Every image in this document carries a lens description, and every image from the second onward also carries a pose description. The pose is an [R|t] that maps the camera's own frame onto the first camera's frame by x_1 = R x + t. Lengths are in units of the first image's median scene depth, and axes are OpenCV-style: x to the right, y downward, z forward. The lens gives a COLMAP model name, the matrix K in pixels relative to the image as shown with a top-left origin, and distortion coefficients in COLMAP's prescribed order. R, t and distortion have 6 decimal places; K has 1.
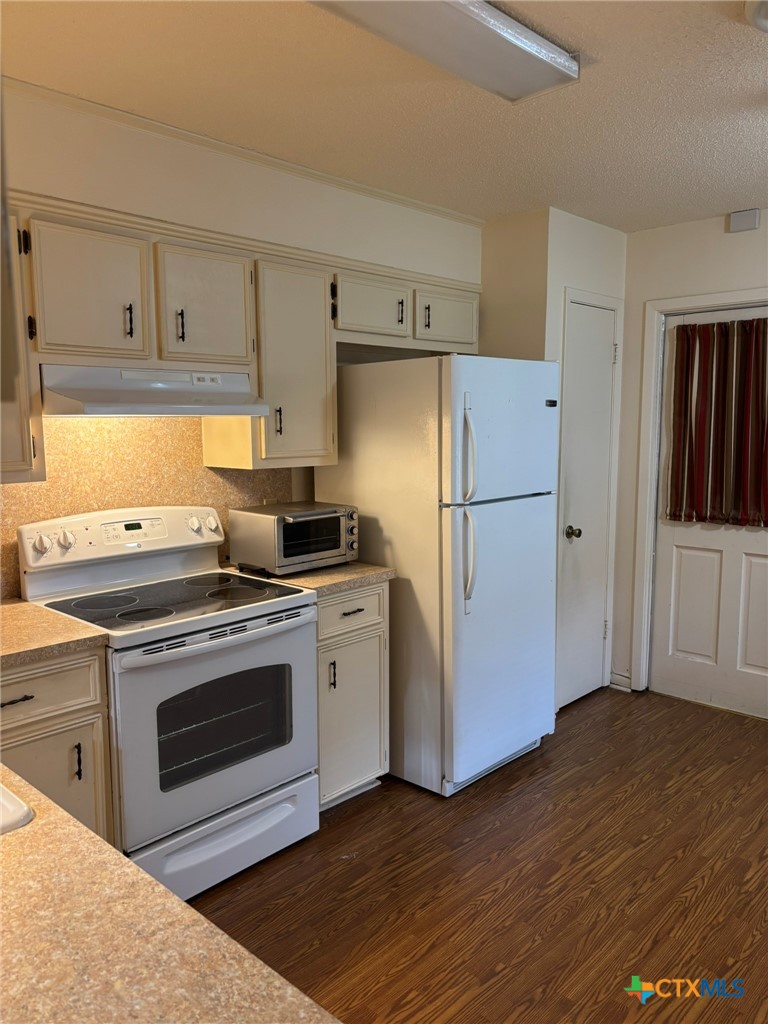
lens RADIAL K [[766.0, 0, 377.7], [0, 766.0, 517.1], [0, 0, 1]] dist [0.006991, 0.000898]
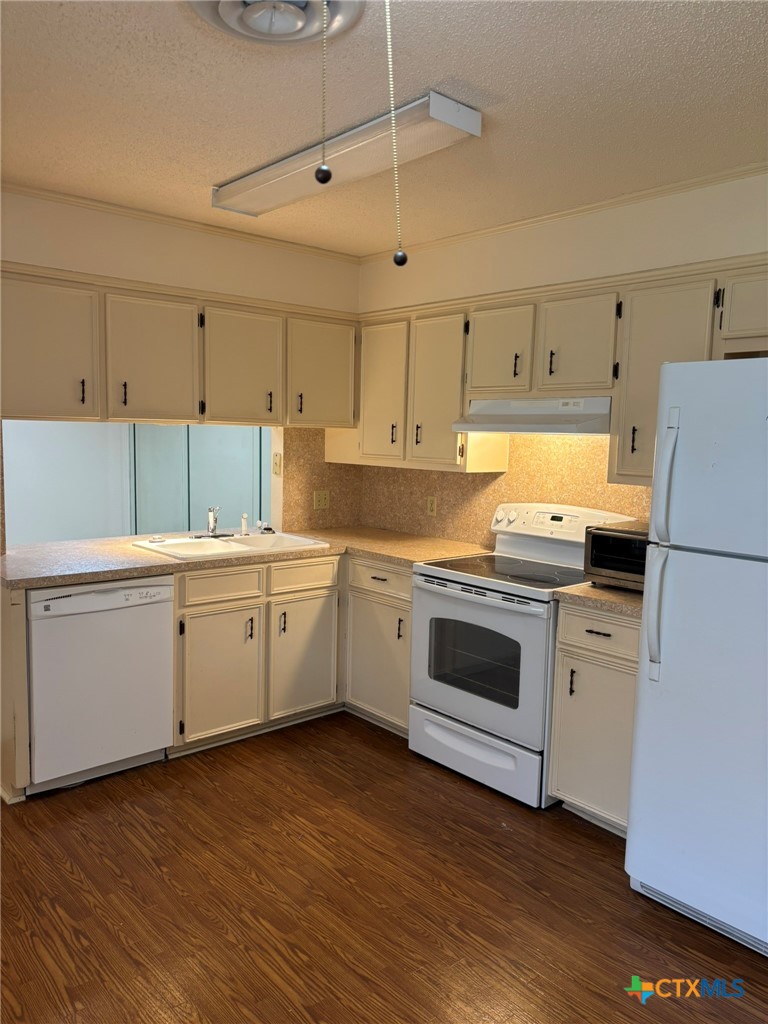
lens RADIAL K [[766.0, 0, 377.7], [0, 766.0, 517.1], [0, 0, 1]] dist [0.006991, 0.000898]
pose [[-0.090702, 0.112293, -0.989527, 1.031416], [-0.152627, 0.980316, 0.125238, -0.110305], [0.984113, 0.162388, -0.071778, 0.822552]]
